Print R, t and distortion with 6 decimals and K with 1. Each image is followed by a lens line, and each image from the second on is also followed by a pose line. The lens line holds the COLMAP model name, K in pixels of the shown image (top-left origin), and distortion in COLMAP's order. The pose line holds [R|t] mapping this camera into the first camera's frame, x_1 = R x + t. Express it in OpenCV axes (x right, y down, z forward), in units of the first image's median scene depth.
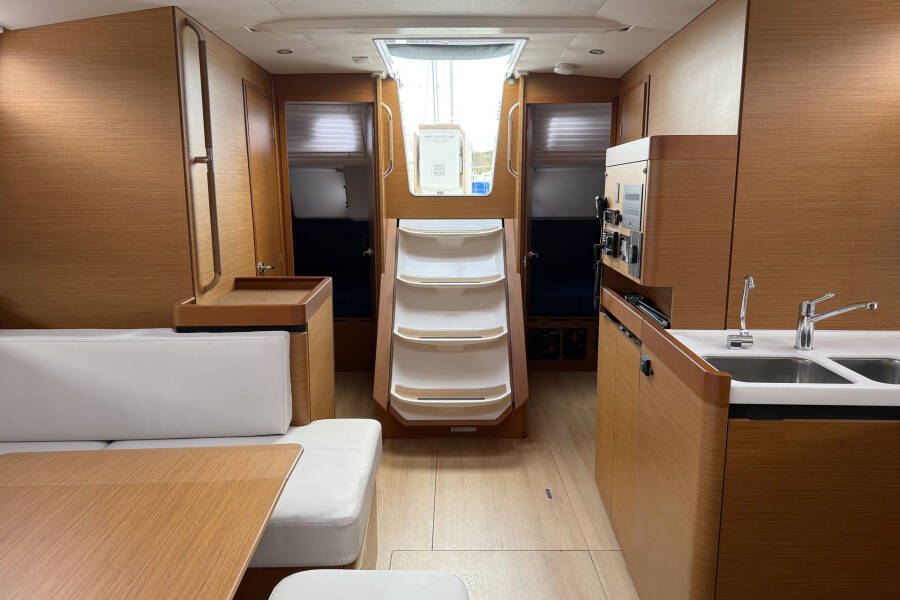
lens RADIAL K [[652.7, 0, 450.0], [0, 652.7, 300.0], [0, 0, 1]] dist [0.100491, -0.143871]
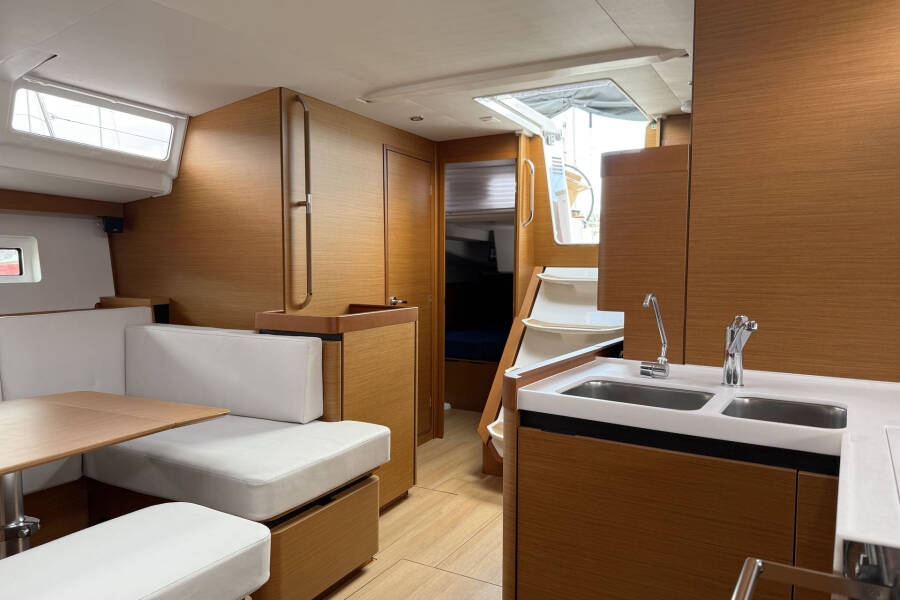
lens RADIAL K [[652.7, 0, 450.0], [0, 652.7, 300.0], [0, 0, 1]] dist [0.100491, -0.143871]
pose [[0.861816, 0.036643, -0.505897, 0.526065], [-0.097863, 0.990659, -0.094959, 0.065370], [0.497691, 0.131346, 0.857351, 0.084157]]
